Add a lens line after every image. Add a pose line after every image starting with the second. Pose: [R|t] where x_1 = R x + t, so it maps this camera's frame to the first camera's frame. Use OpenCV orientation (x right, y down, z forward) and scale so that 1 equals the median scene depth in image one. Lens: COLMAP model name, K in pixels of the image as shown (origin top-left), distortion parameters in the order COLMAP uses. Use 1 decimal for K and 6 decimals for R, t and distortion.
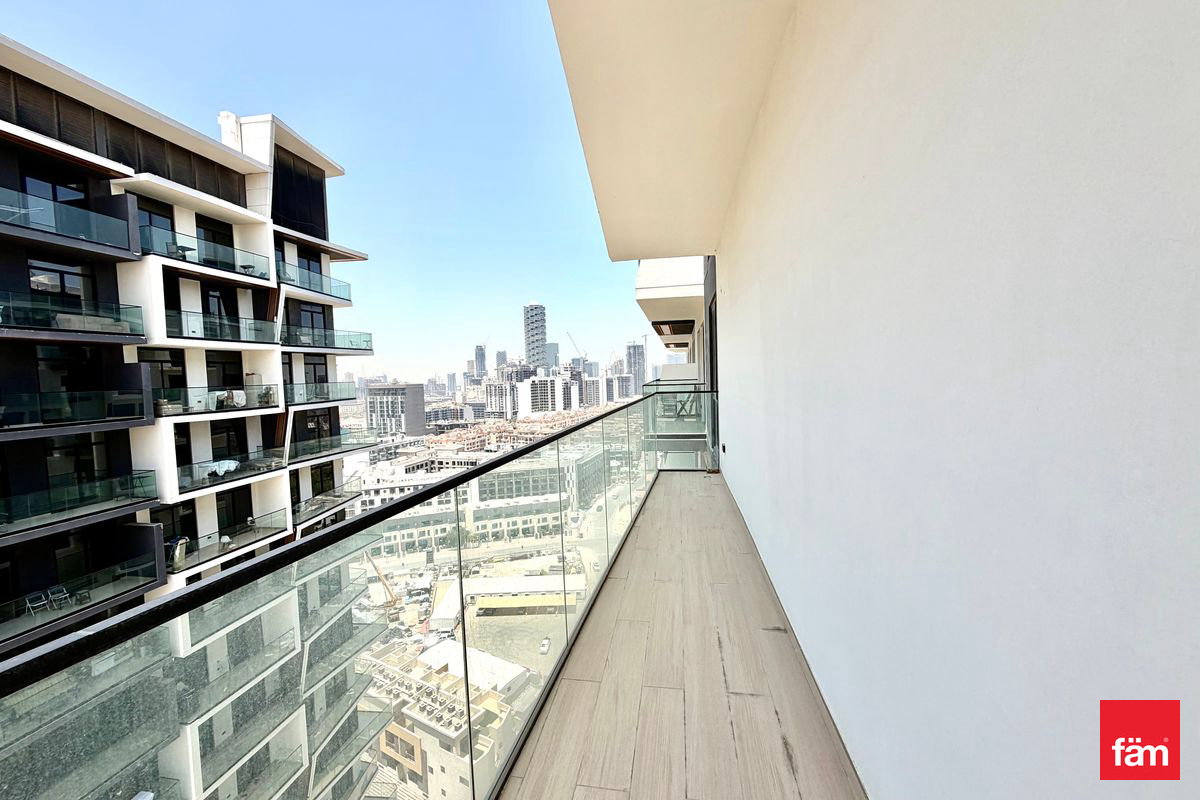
lens RADIAL K [[479.7, 0, 594.3], [0, 479.7, 399.0], [0, 0, 1]] dist [-0.000206, -0.000126]
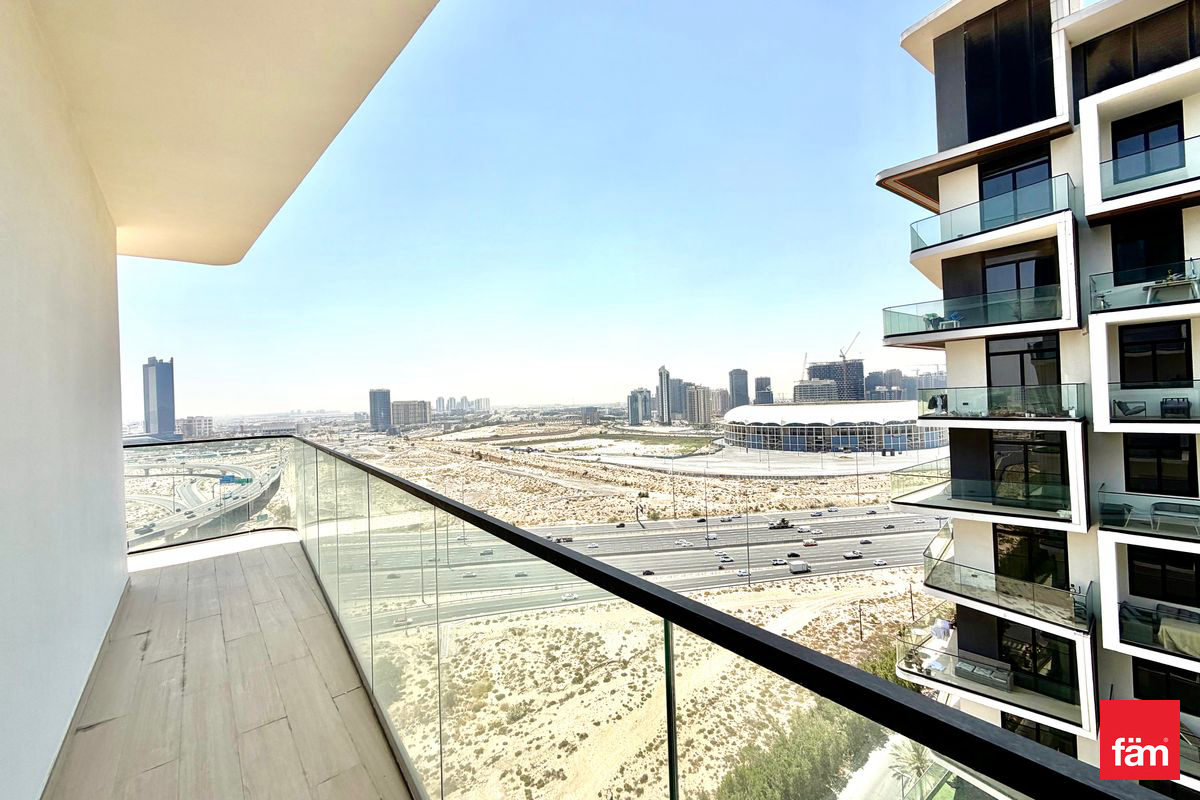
lens RADIAL K [[479.7, 0, 594.3], [0, 479.7, 399.0], [0, 0, 1]] dist [-0.000206, -0.000126]
pose [[-0.644624, 0.053879, -0.762599, 0.345657], [0.015675, 0.998235, 0.057276, -0.105819], [0.764339, 0.024968, -0.644331, 1.798631]]
